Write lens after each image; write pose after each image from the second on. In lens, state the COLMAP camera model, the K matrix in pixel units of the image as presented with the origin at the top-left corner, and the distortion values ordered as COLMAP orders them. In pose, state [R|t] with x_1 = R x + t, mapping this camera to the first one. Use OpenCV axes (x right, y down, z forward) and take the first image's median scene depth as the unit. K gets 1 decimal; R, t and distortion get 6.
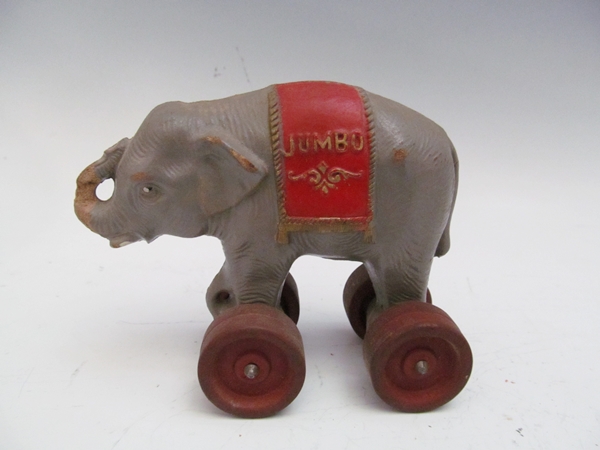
lens RADIAL K [[492.4, 0, 300.7], [0, 492.4, 227.9], [0, 0, 1]] dist [-0.060450, -0.002931]
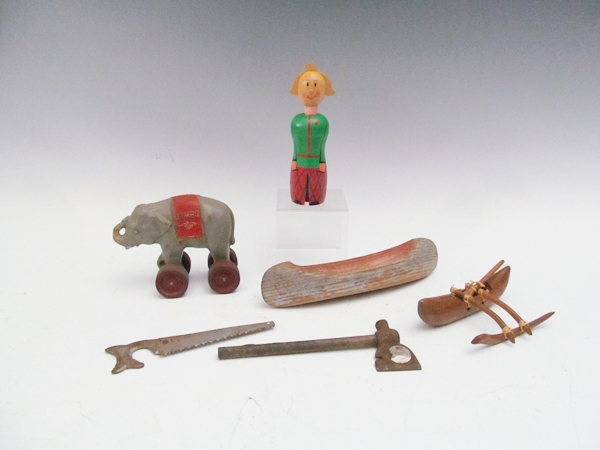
lens RADIAL K [[492.4, 0, 298.8], [0, 492.4, 223.0], [0, 0, 1]] dist [-0.060450, -0.002931]
pose [[0.995698, -0.064553, 0.066478, 0.562555], [0.062727, 0.997604, 0.029196, -0.160591], [-0.068204, -0.024900, 0.997361, -2.360497]]
